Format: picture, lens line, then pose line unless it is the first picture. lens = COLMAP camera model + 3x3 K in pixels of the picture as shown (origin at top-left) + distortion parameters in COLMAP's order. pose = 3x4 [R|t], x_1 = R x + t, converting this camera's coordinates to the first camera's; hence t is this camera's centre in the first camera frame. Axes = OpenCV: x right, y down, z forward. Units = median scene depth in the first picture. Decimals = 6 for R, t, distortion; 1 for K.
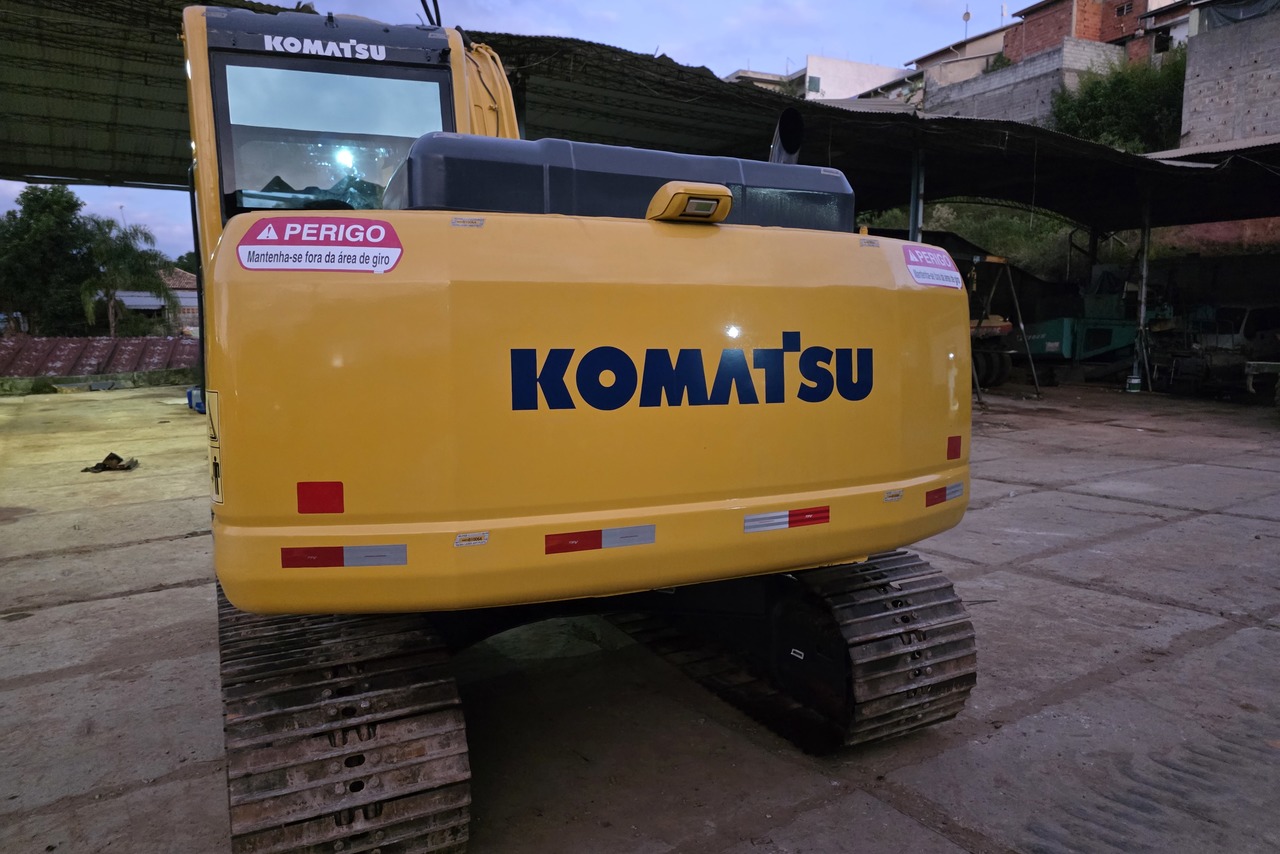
lens RADIAL K [[878.6, 0, 634.3], [0, 878.6, 445.1], [0, 0, 1]] dist [0.009926, -0.002348]
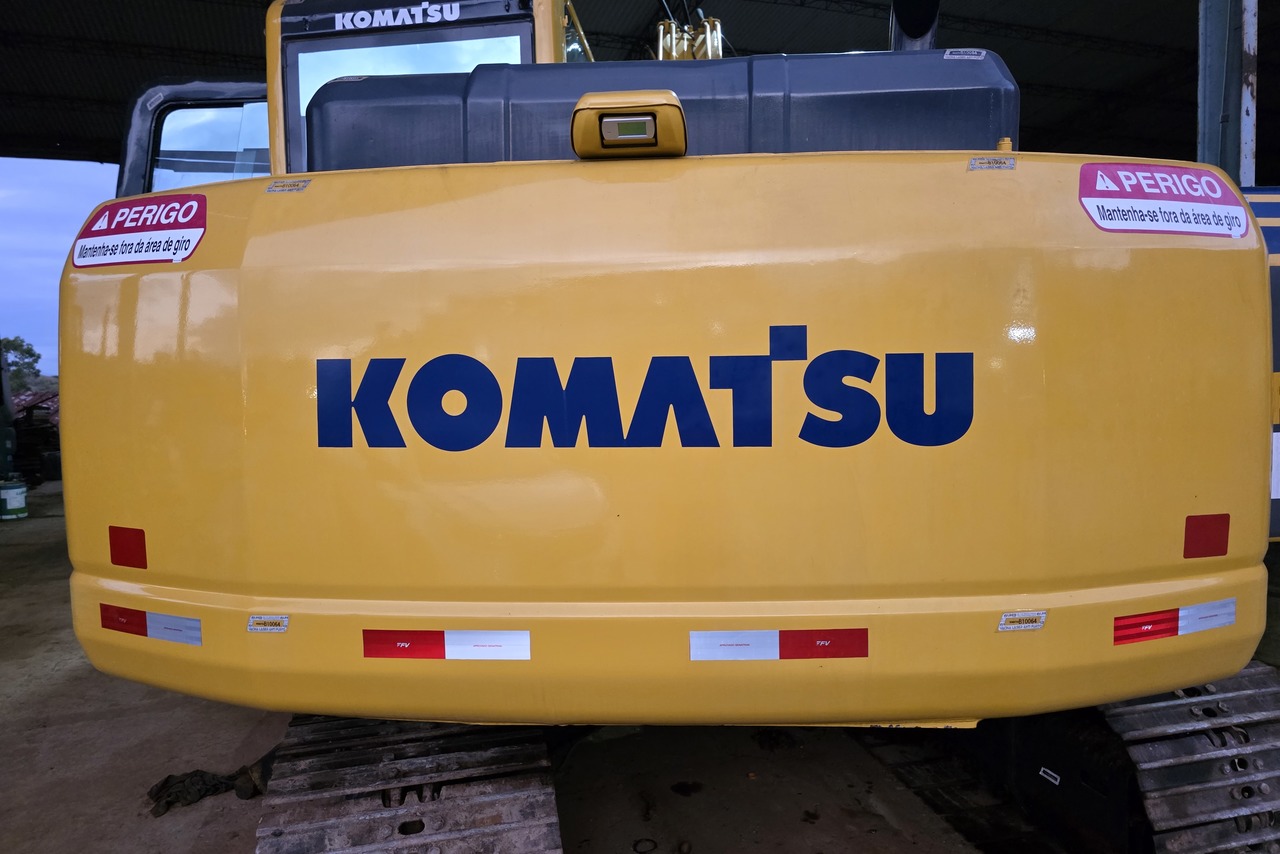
lens RADIAL K [[878.6, 0, 634.3], [0, 878.6, 445.1], [0, 0, 1]] dist [0.009926, -0.002348]
pose [[0.881389, 0.038459, -0.470824, 0.372933], [-0.041873, 0.999118, 0.003225, -0.048255], [0.470533, 0.016873, 0.882221, 0.446062]]
